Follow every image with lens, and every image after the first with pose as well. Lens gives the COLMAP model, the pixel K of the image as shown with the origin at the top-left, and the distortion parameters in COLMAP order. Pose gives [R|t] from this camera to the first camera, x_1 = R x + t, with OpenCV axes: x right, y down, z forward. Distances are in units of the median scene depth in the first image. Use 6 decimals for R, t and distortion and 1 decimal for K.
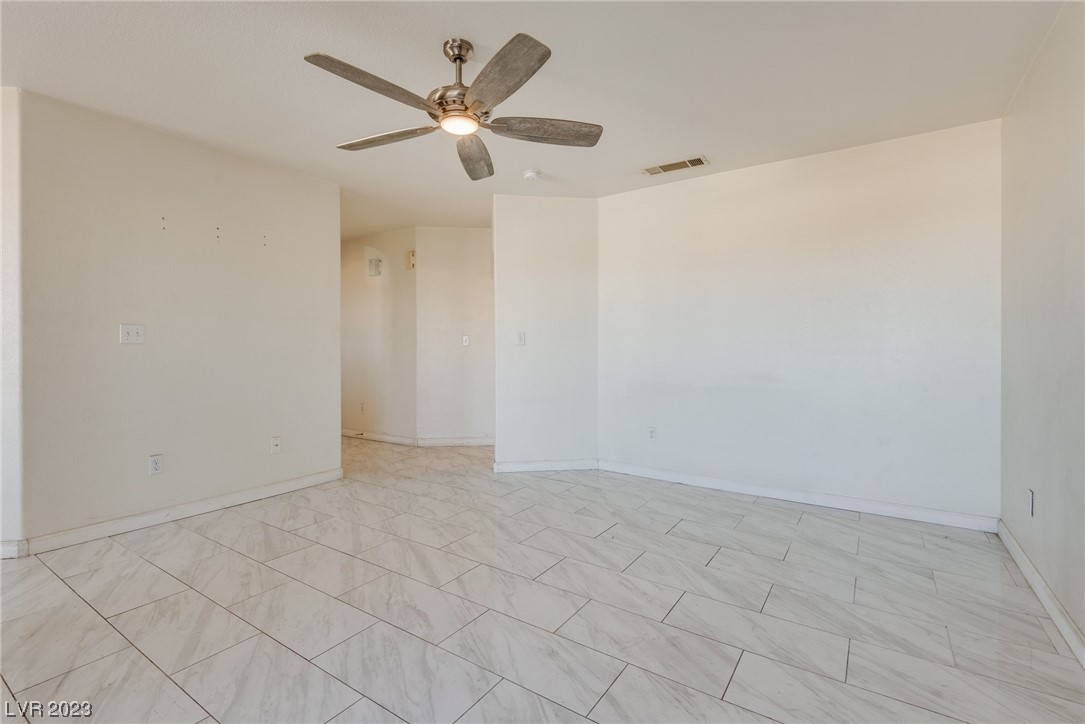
lens RADIAL K [[494.1, 0, 541.1], [0, 494.1, 337.0], [0, 0, 1]] dist [0.016025, -0.011090]
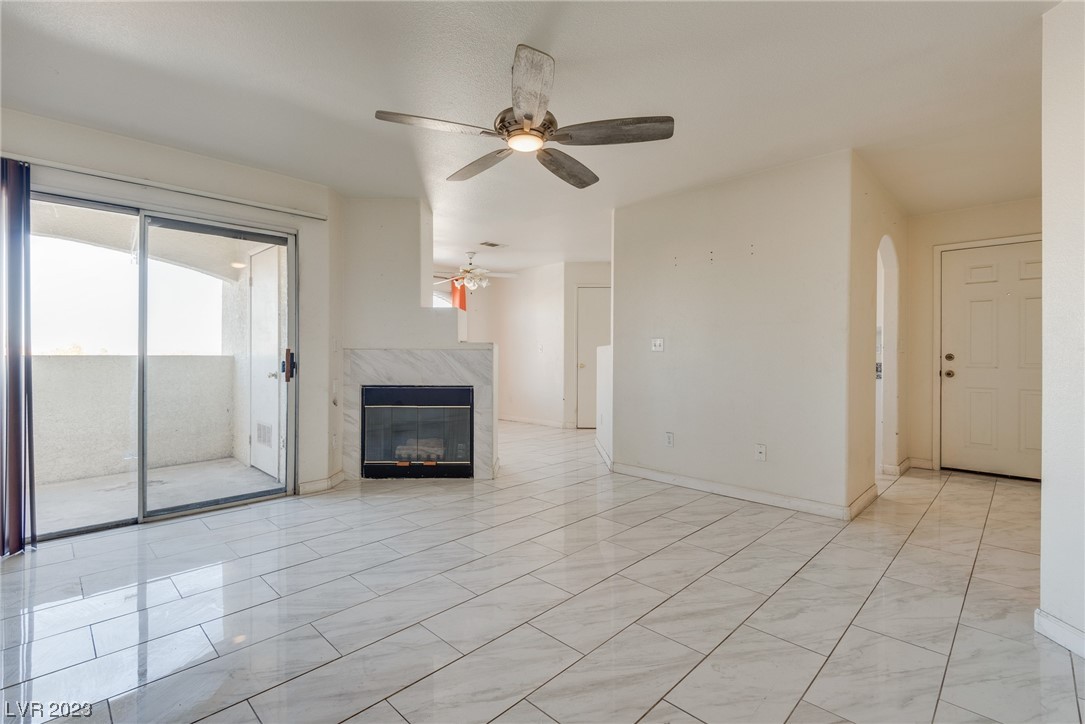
lens RADIAL K [[494.1, 0, 538.0], [0, 494.1, 359.3], [0, 0, 1]] dist [0.016025, -0.011090]
pose [[-0.192923, 0.009097, -0.981172, 0.694828], [0.019353, 0.999798, 0.005465, 0.022175], [0.981023, -0.017934, -0.193060, 1.006911]]
